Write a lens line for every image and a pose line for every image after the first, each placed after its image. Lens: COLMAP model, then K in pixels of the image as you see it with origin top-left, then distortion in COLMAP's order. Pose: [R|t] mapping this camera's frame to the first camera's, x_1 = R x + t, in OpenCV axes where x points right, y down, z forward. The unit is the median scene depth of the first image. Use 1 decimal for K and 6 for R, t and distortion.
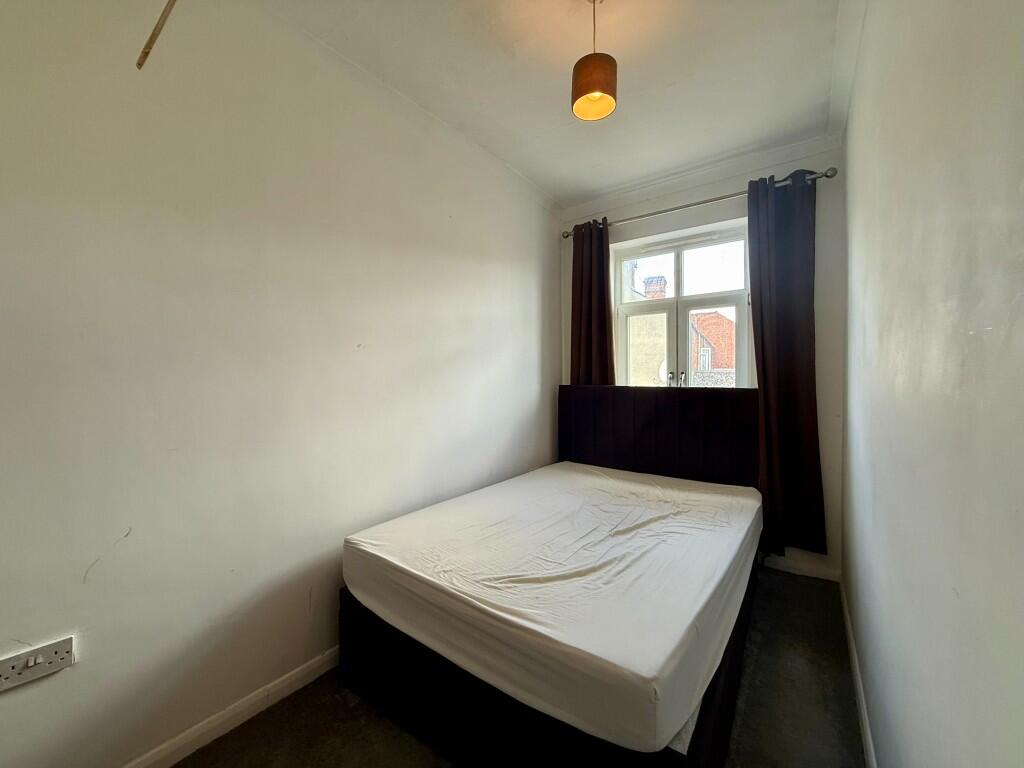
lens RADIAL K [[406.7, 0, 513.4], [0, 406.7, 382.2], [0, 0, 1]] dist [0.001878, 0.000009]
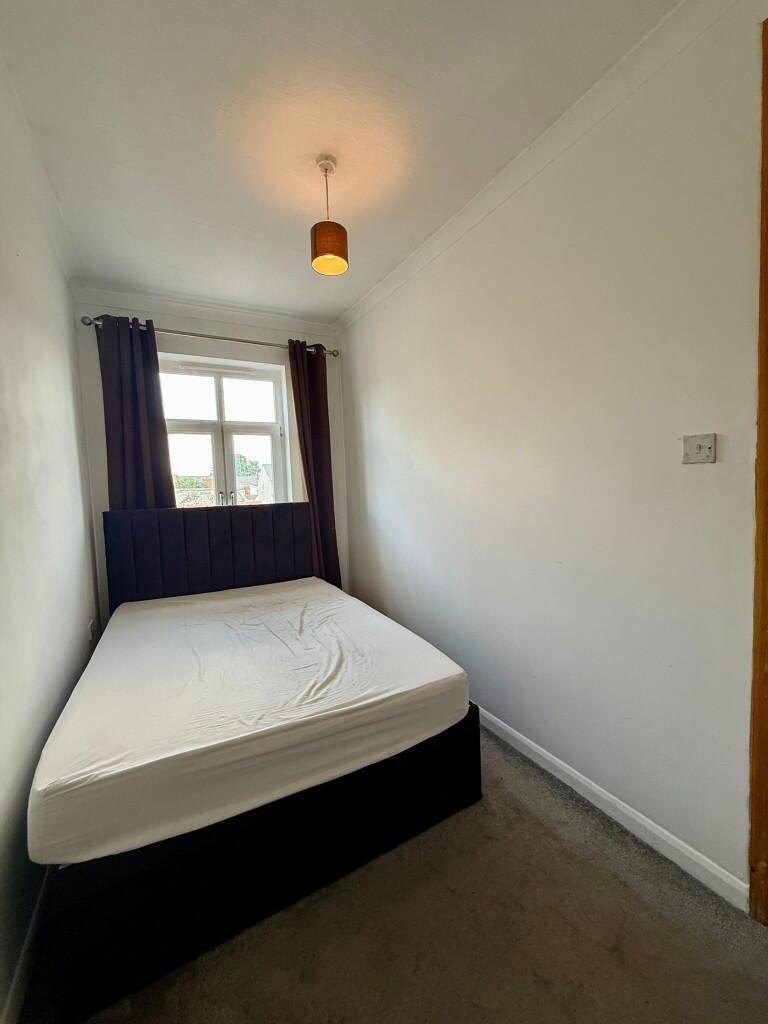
lens RADIAL K [[406.7, 0, 379.3], [0, 406.7, 506.9], [0, 0, 1]] dist [0.001878, 0.000009]
pose [[0.439749, -0.058684, 0.896201, -0.483543], [0.047789, 0.997978, 0.041900, -0.013049], [-0.896848, 0.024404, 0.441665, 0.212188]]
